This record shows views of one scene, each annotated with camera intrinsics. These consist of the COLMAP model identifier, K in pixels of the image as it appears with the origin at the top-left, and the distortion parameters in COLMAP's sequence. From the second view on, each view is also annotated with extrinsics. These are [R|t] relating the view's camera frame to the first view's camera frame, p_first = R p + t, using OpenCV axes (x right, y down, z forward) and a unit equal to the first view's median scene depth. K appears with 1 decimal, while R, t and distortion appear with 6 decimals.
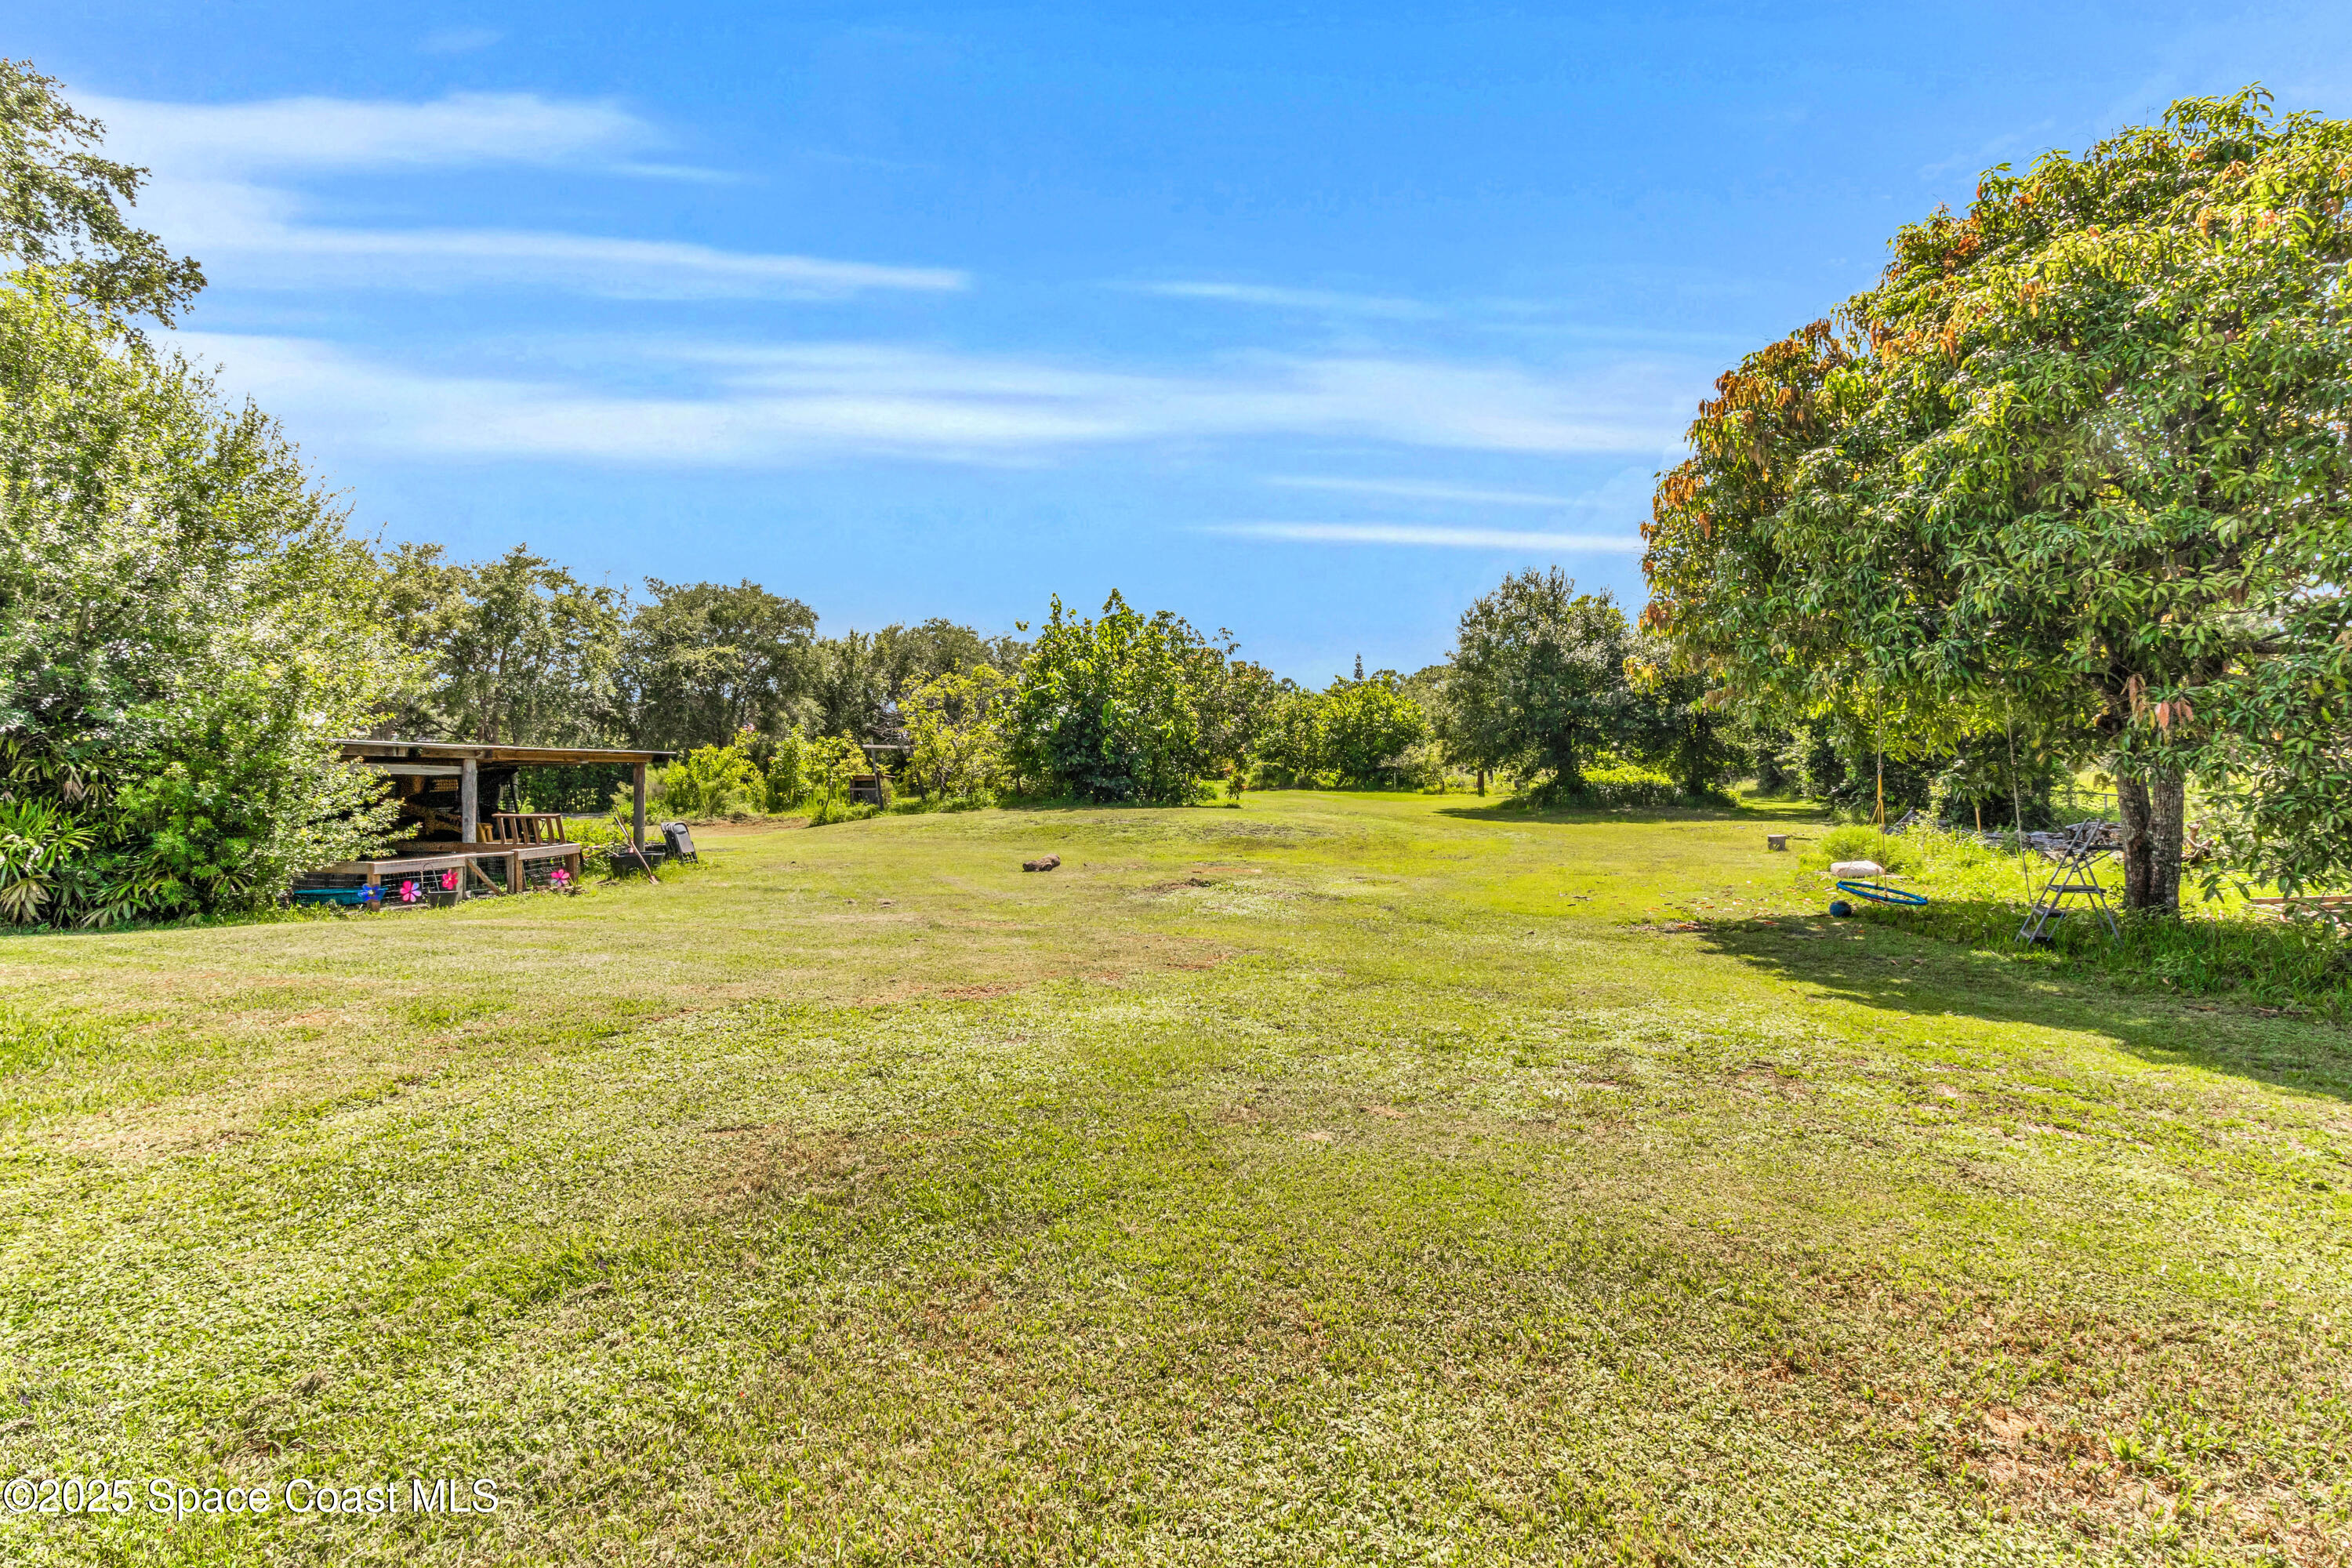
lens RADIAL K [[1130.9, 0, 1158.6], [0, 1130.9, 759.5], [0, 0, 1]] dist [0.012903, 0.005249]
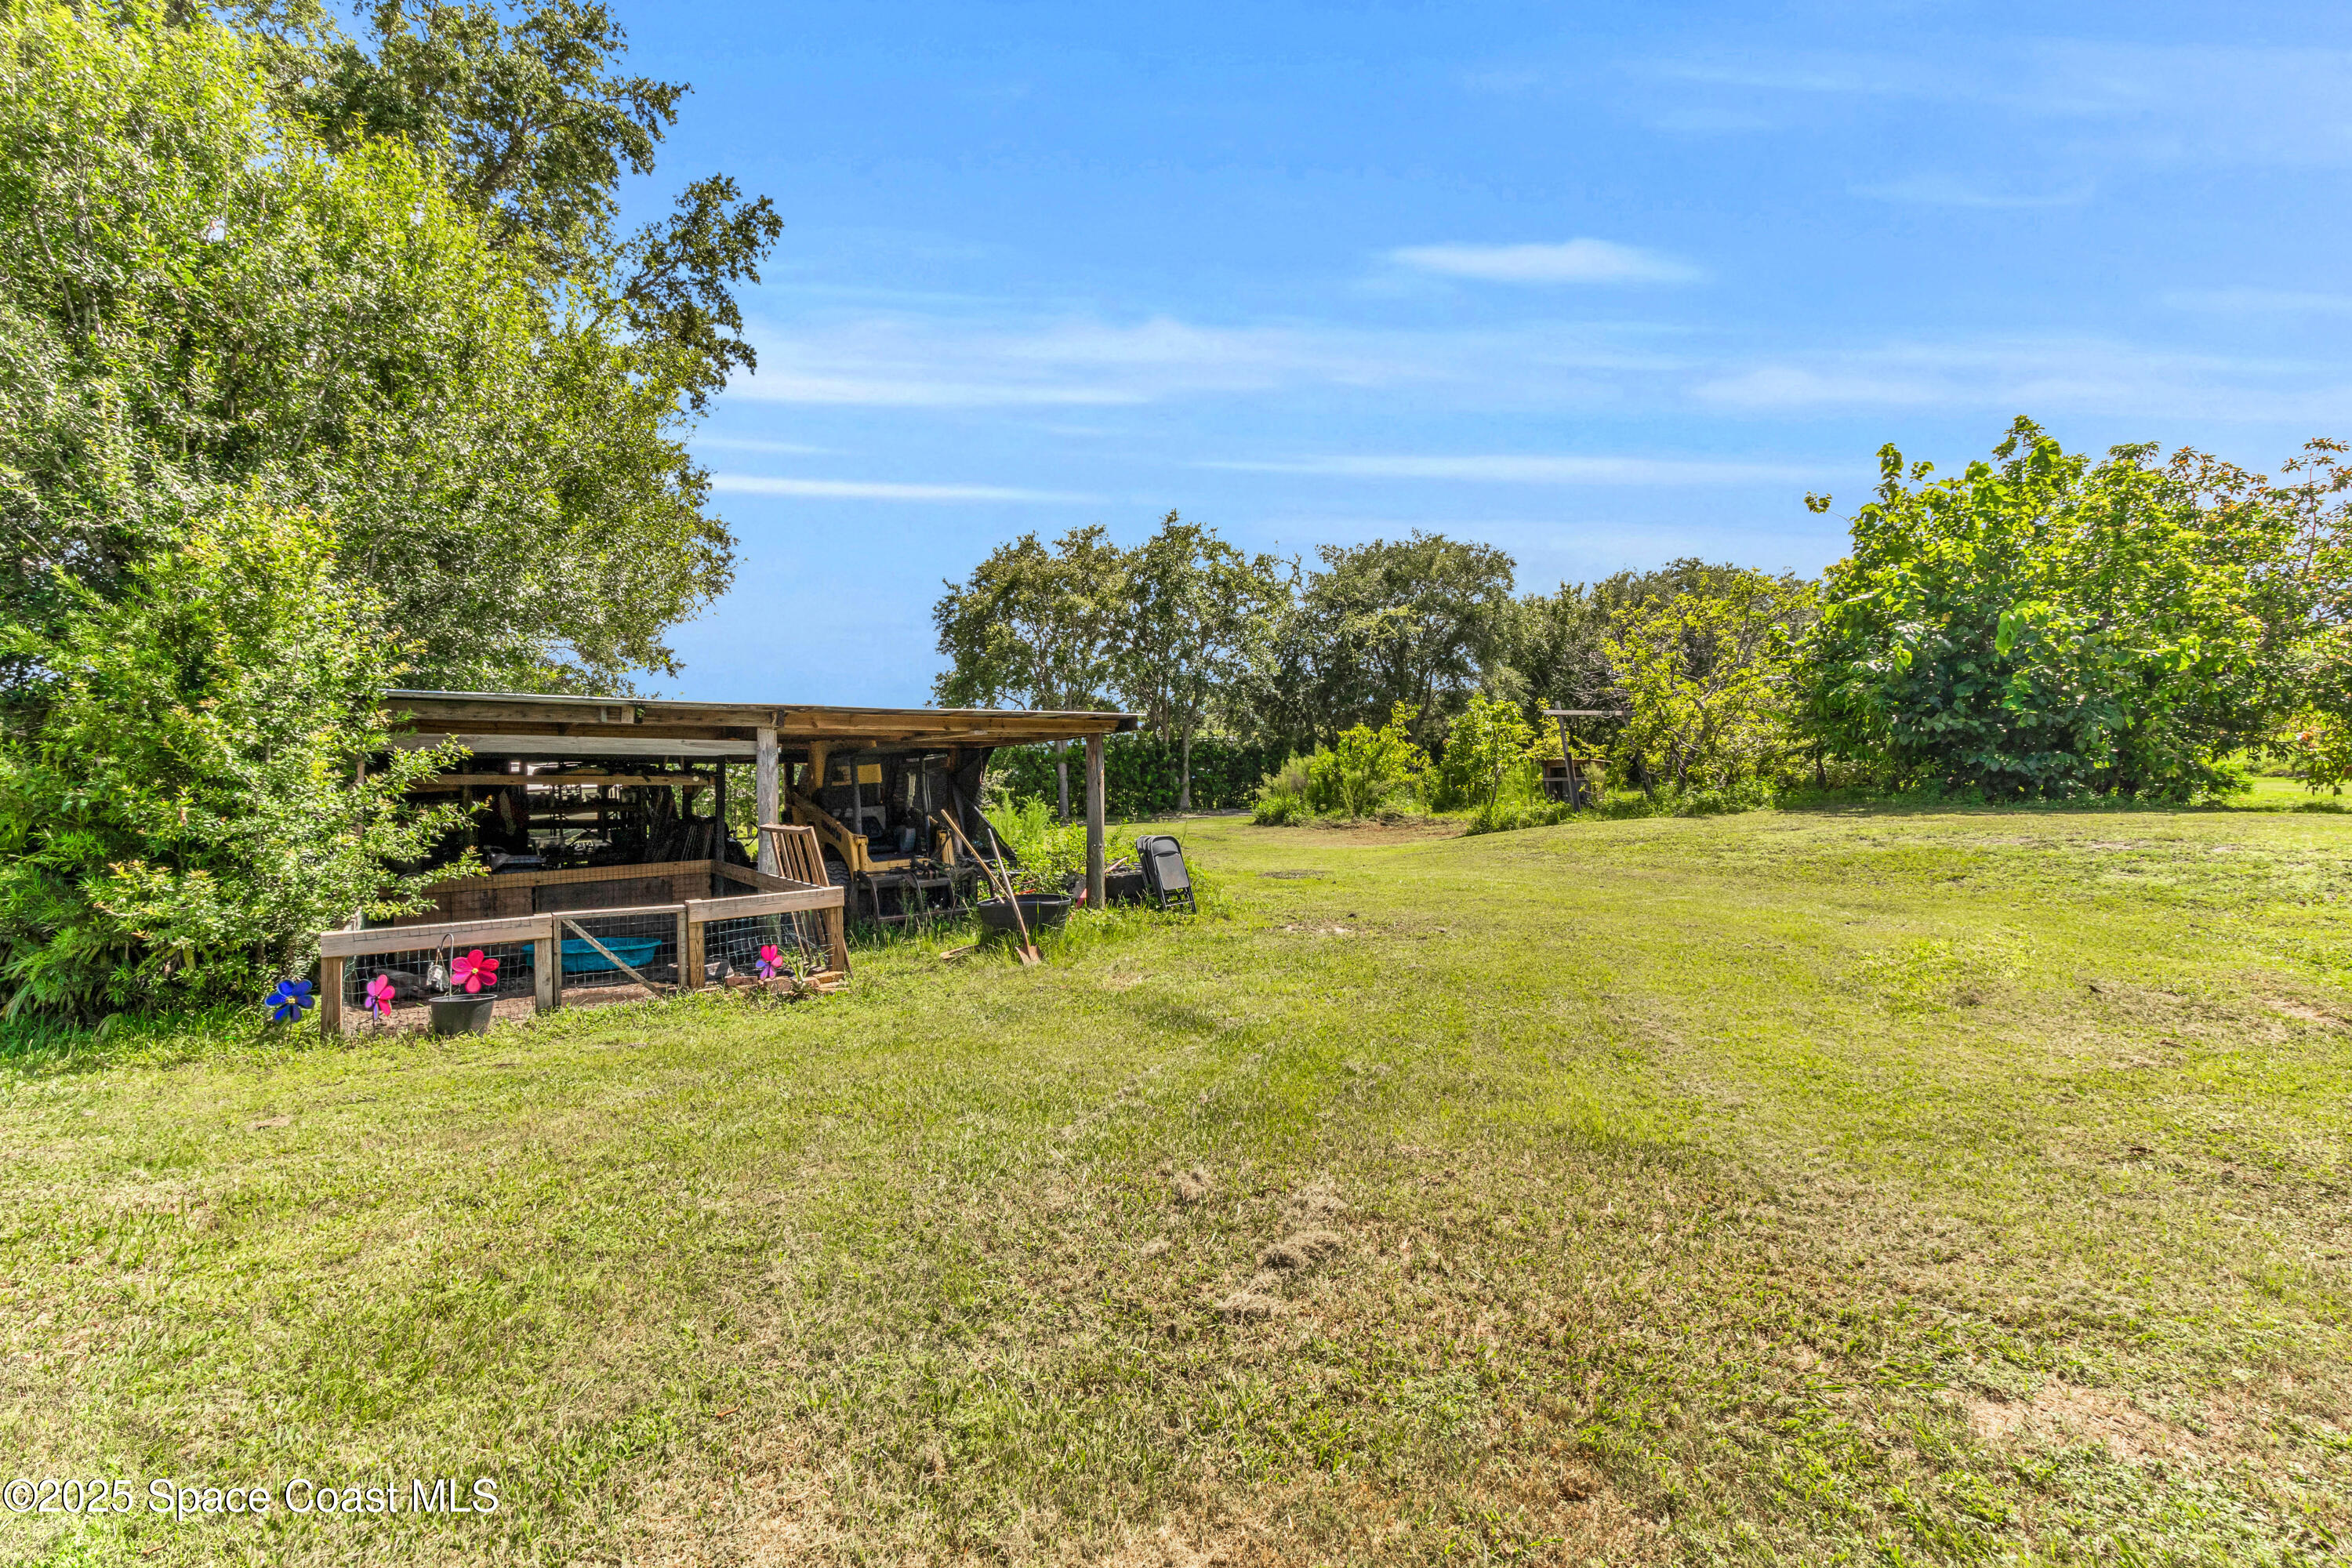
lens RADIAL K [[1130.9, 0, 1158.6], [0, 1130.9, 759.5], [0, 0, 1]] dist [0.012903, 0.005249]
pose [[0.803963, -0.018990, -0.594376, -0.046648], [0.022622, 0.999743, -0.001343, 0.009721], [0.594249, -0.012366, 0.804186, 0.304177]]
